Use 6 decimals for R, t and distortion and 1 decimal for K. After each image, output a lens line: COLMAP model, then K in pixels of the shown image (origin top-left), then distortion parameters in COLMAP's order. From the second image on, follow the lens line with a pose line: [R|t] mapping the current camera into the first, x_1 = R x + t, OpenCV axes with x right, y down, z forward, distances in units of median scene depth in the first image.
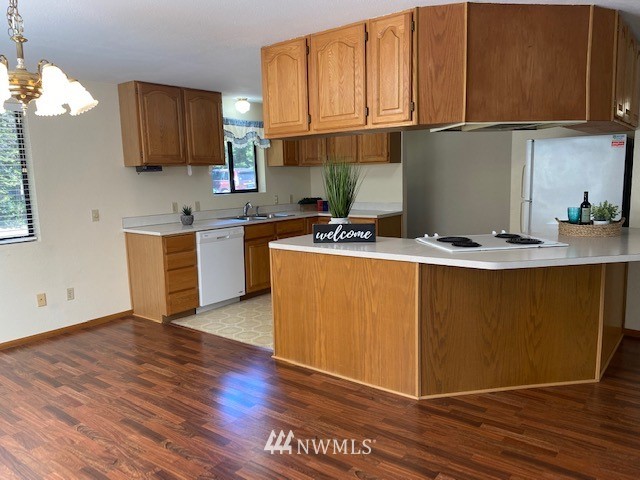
lens RADIAL K [[492.5, 0, 316.7], [0, 492.5, 244.5], [0, 0, 1]] dist [0.033248, -0.040817]
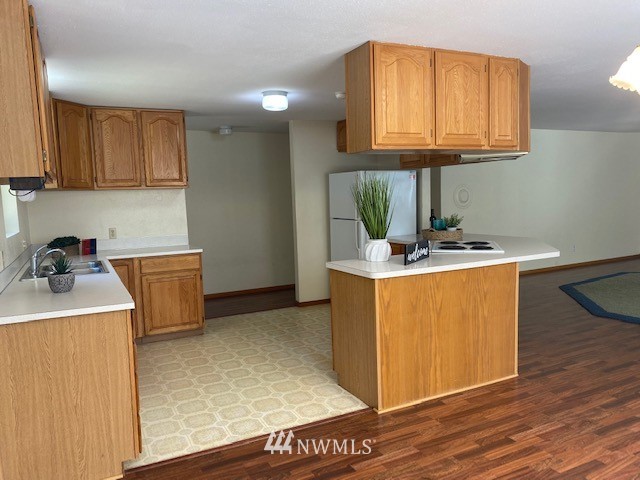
lens RADIAL K [[492.5, 0, 316.5], [0, 492.5, 246.1], [0, 0, 1]] dist [0.033248, -0.040817]
pose [[0.414645, -0.079856, 0.906473, -0.991547], [0.150192, 0.988486, 0.018379, -0.089232], [-0.897503, 0.128525, 0.421864, 0.821993]]
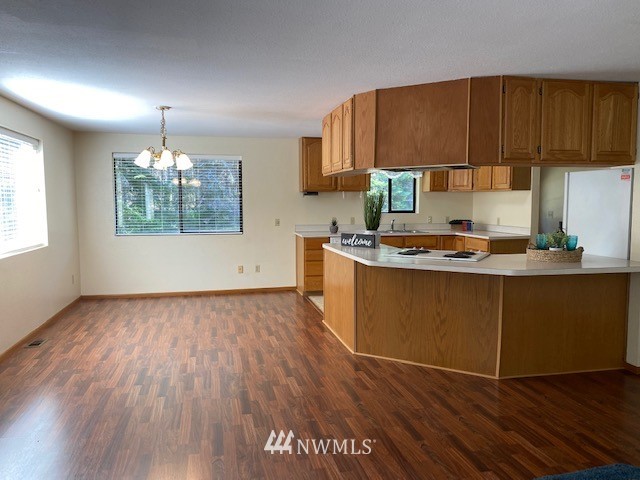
lens RADIAL K [[492.5, 0, 315.9], [0, 492.5, 240.5], [0, 0, 1]] dist [0.033248, -0.040817]
pose [[0.773818, 0.074686, -0.628989, 0.935414], [-0.106281, 0.994255, -0.012695, 0.008470], [0.624428, 0.076673, 0.777310, -0.213073]]
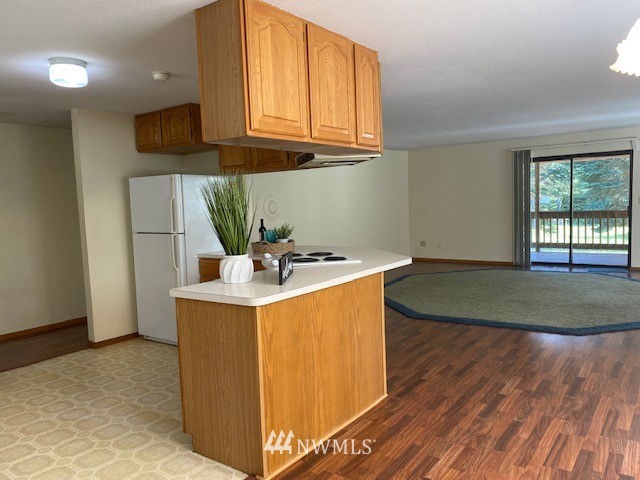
lens RADIAL K [[492.5, 0, 314.7], [0, 492.5, 243.6], [0, 0, 1]] dist [0.033248, -0.040817]
pose [[-0.037628, -0.054584, 0.997800, -0.812473], [0.180699, 0.981675, 0.060516, -0.109846], [-0.982818, 0.182579, -0.027075, 1.041527]]
